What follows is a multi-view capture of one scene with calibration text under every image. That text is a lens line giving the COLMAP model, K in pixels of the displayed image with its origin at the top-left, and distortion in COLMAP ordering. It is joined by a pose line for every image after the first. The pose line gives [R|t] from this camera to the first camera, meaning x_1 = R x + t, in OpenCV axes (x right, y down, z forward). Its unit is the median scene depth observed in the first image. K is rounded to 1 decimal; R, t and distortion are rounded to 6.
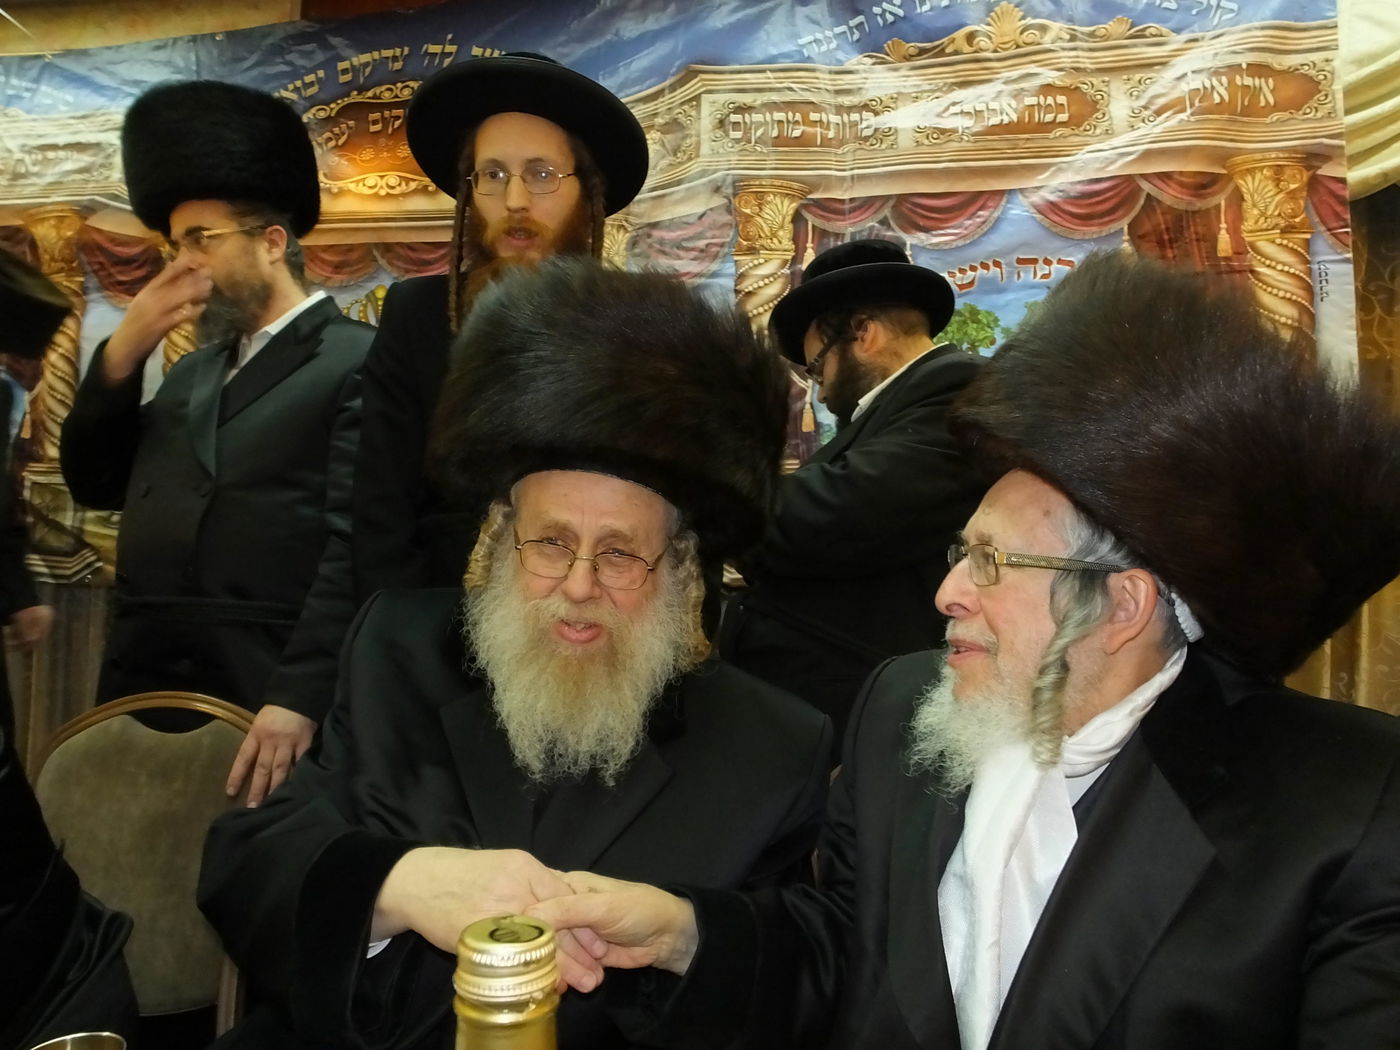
lens RADIAL K [[992.8, 0, 689.2], [0, 992.8, 463.8], [0, 0, 1]] dist [-0.069732, 0.057267]
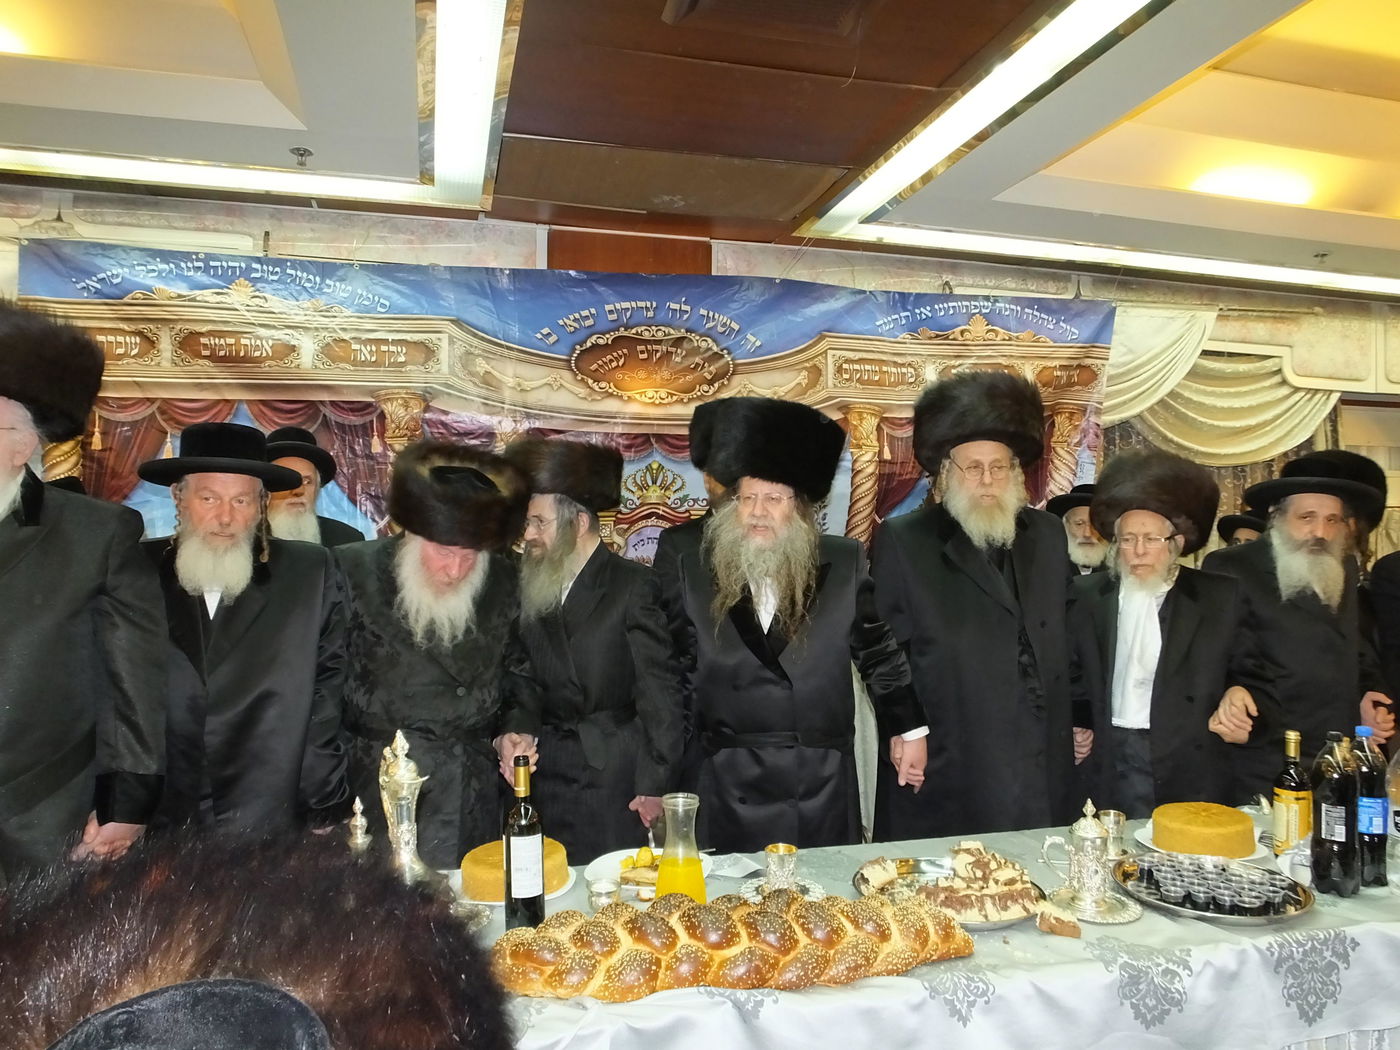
lens RADIAL K [[992.8, 0, 692.2], [0, 992.8, 528.1], [0, 0, 1]] dist [-0.069732, 0.057267]
pose [[0.912979, -0.016247, 0.407682, -0.913027], [-0.012012, 0.997703, 0.066661, -0.179816], [-0.407829, -0.065757, 0.910688, -0.493023]]
